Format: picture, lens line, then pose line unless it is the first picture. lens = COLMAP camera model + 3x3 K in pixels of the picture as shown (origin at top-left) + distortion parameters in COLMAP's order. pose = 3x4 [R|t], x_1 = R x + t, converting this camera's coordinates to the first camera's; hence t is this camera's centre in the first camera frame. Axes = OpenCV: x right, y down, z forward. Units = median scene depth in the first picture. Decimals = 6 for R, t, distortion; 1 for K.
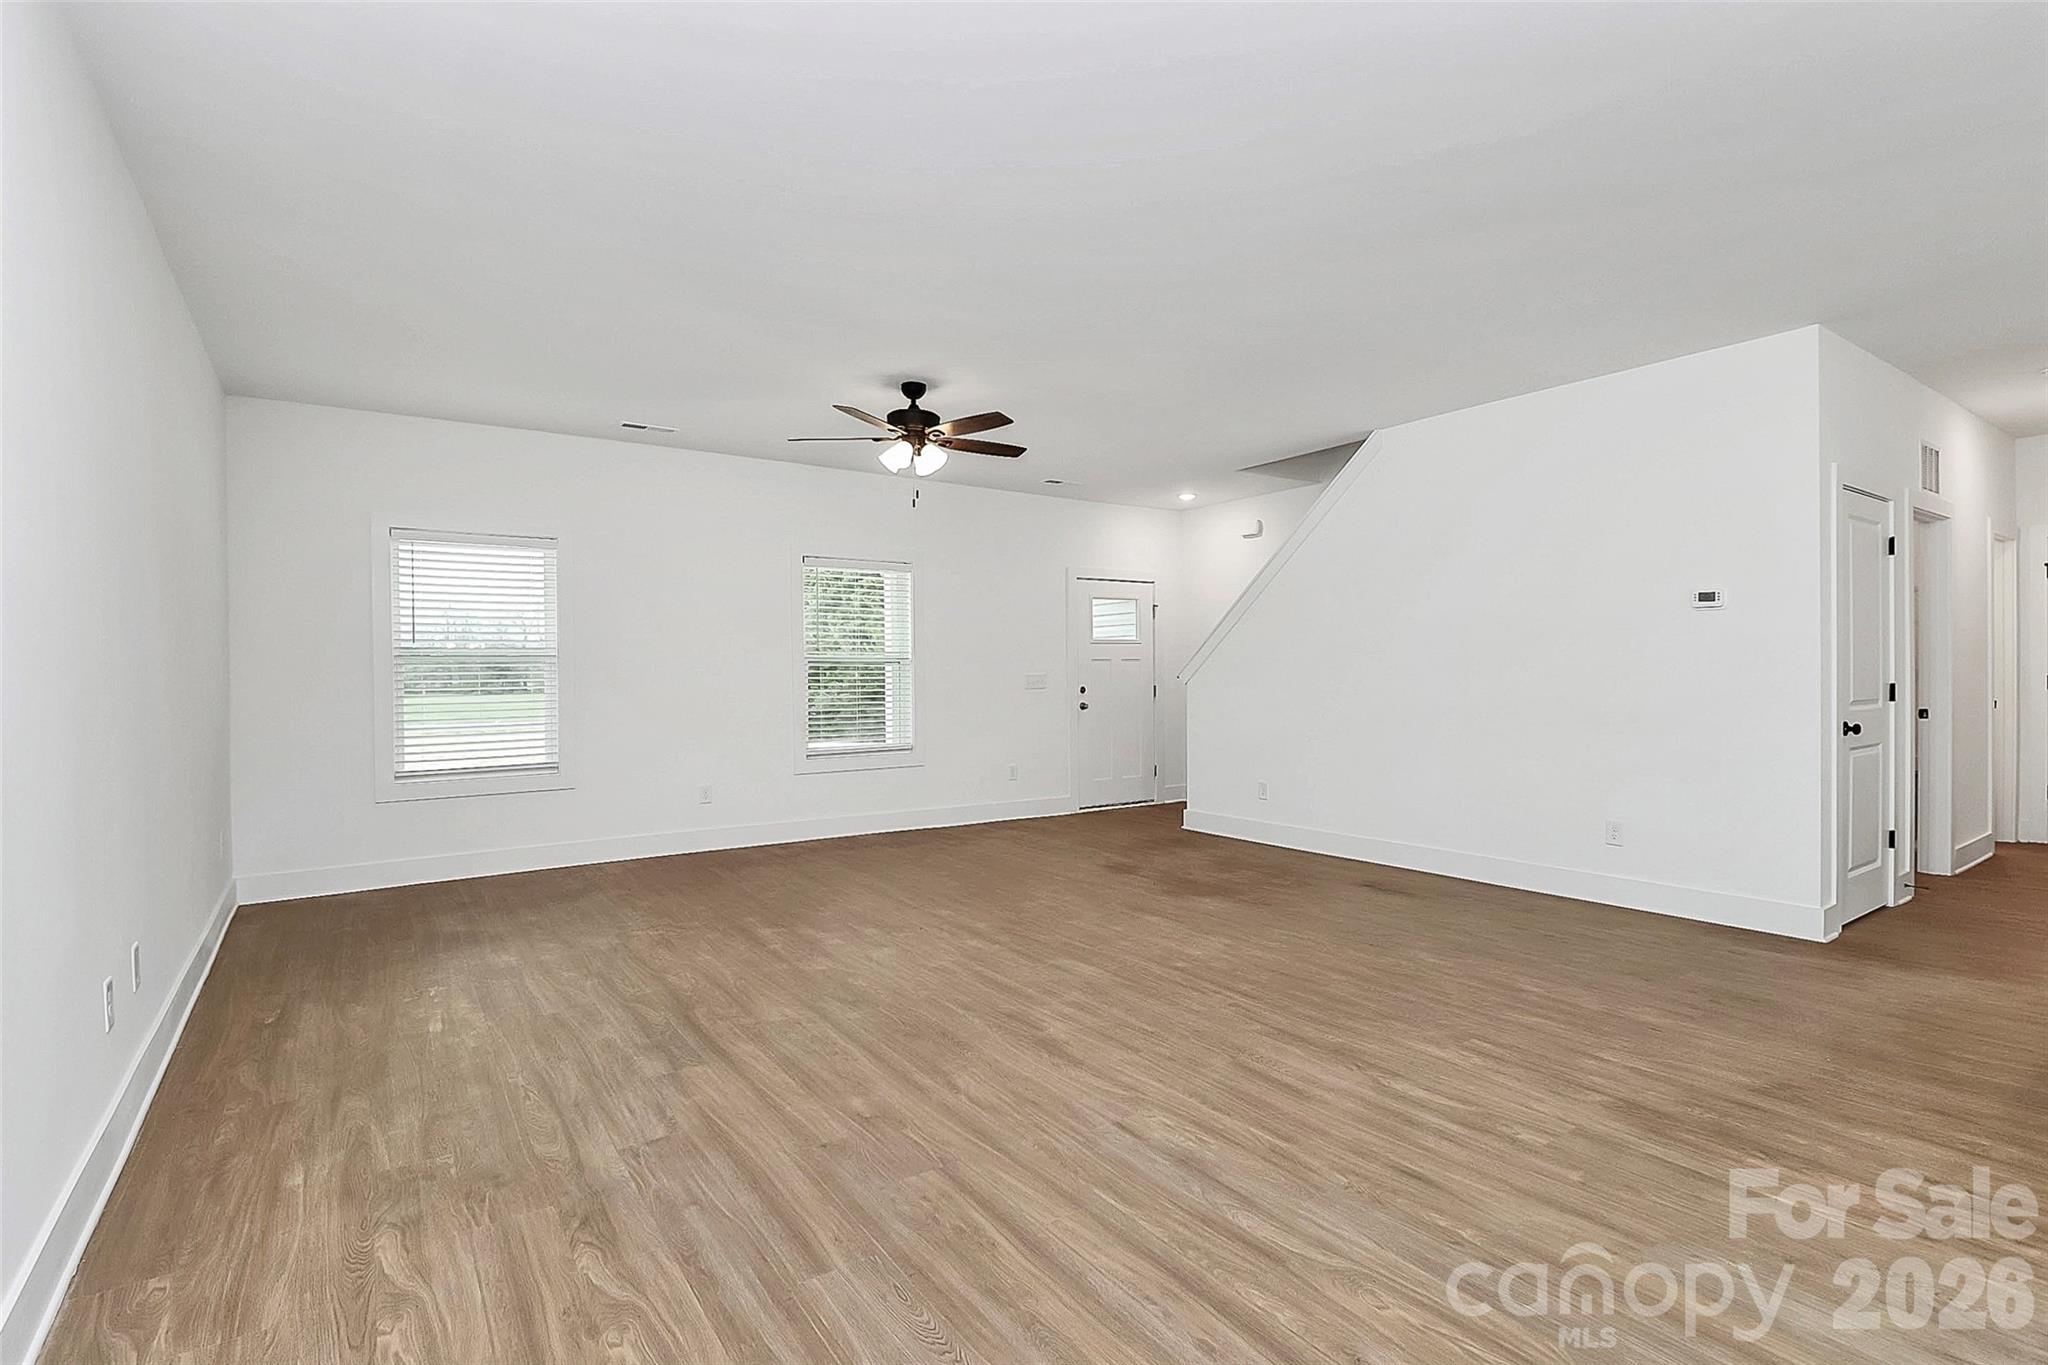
lens RADIAL K [[955.6, 0, 1024.0], [0, 955.6, 682.5], [0, 0, 1]] dist [-0.001621, -0.000211]
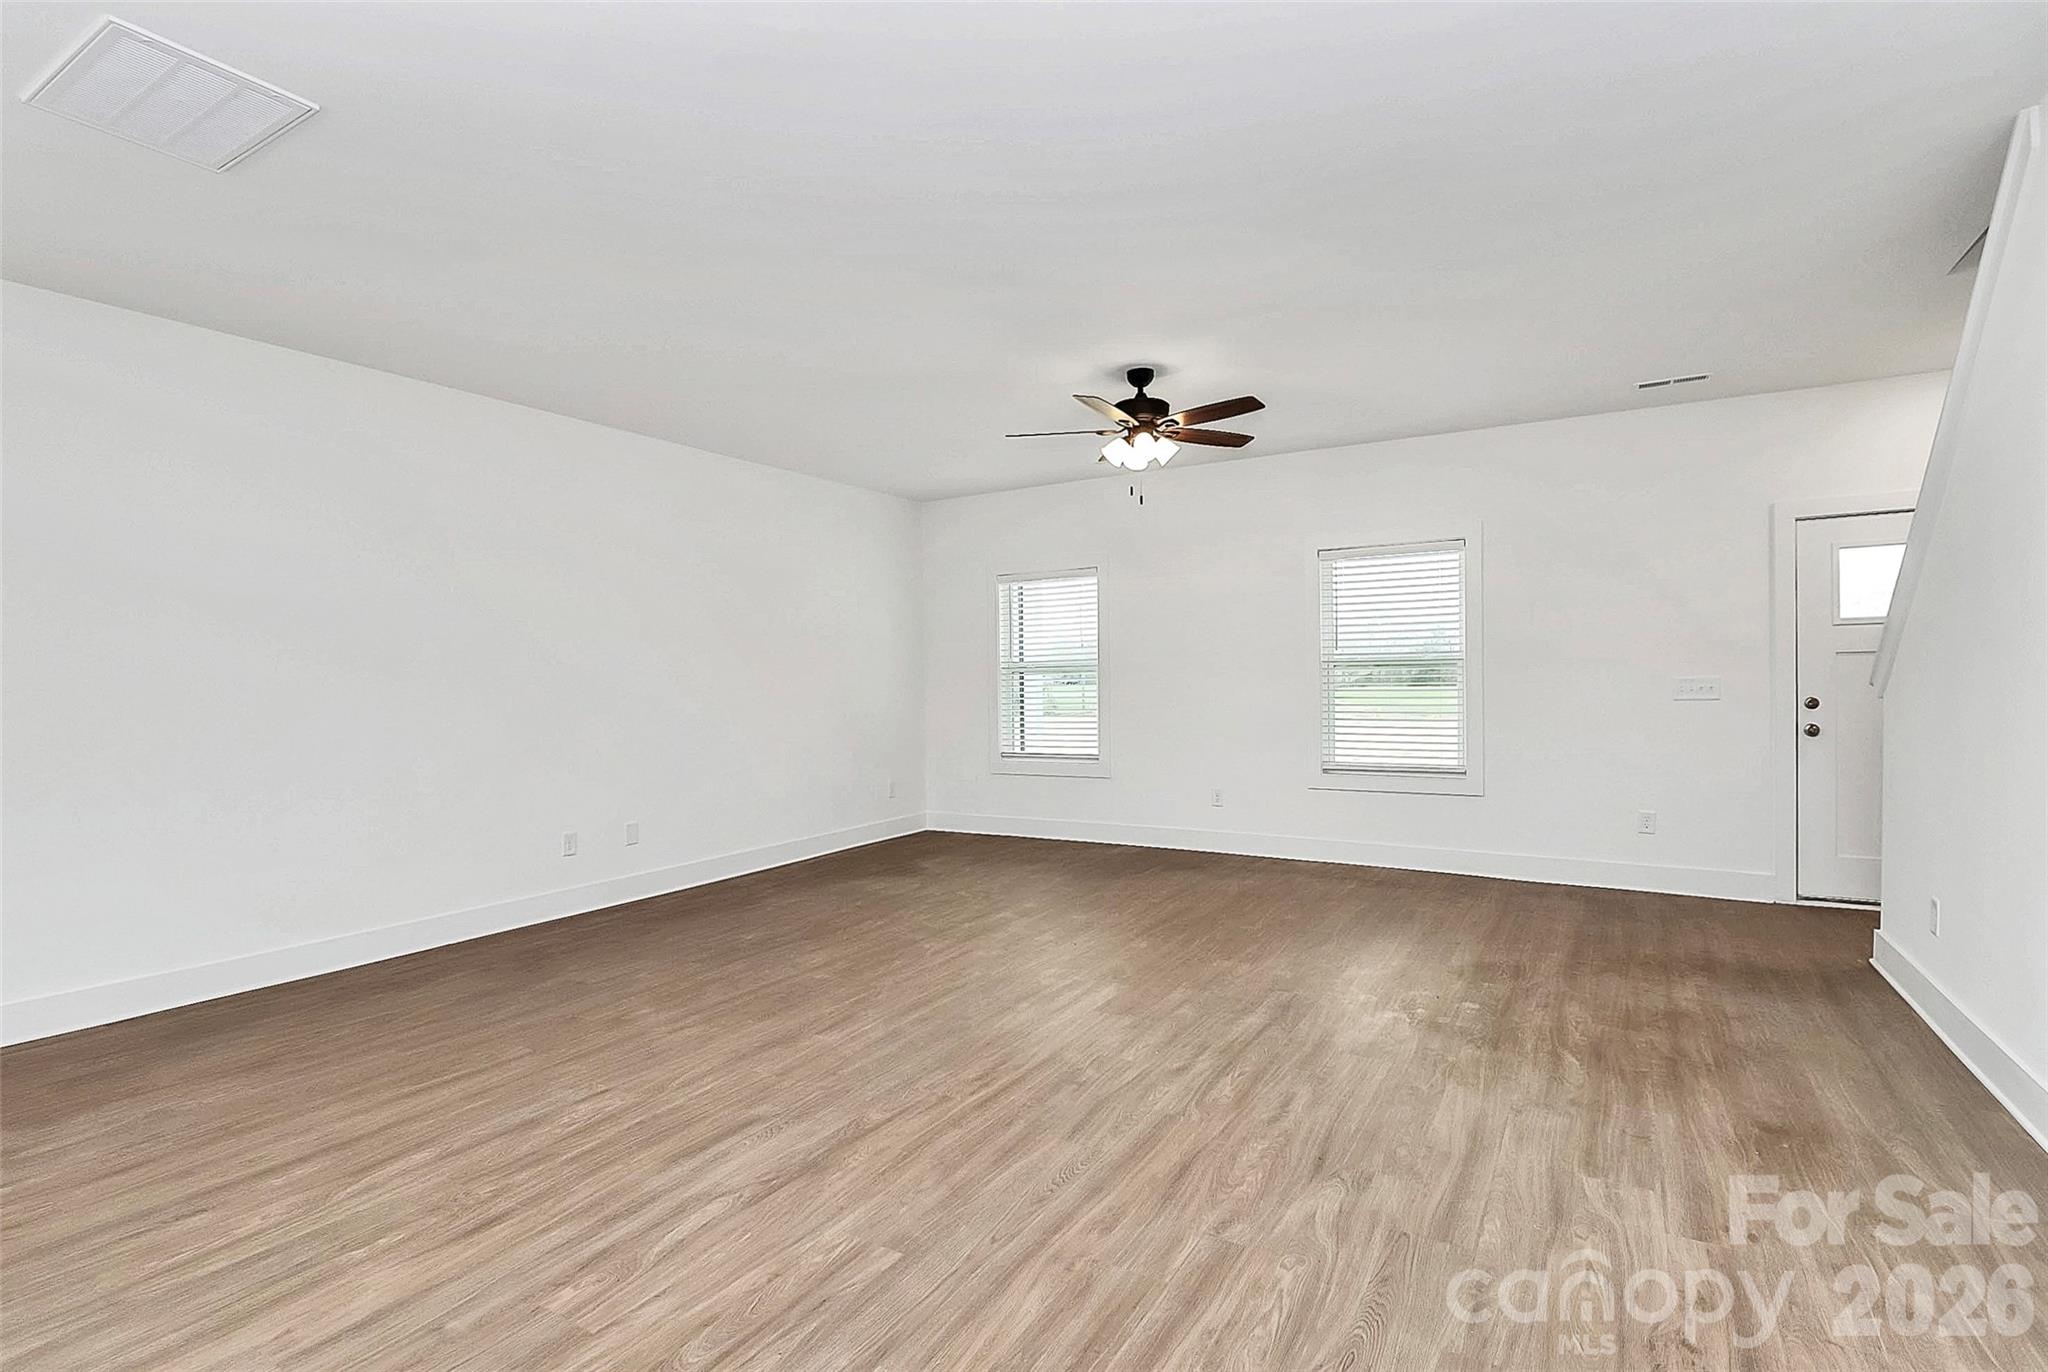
lens RADIAL K [[966.2, 0, 1024.0], [0, 966.2, 686.0], [0, 0, 1]] dist [0.013223, -0.016451]
pose [[0.410879, 0.004059, -0.911681, 1.031269], [0.000925, 0.999988, 0.004869, -0.016382], [0.911689, -0.002844, 0.410870, 0.751684]]
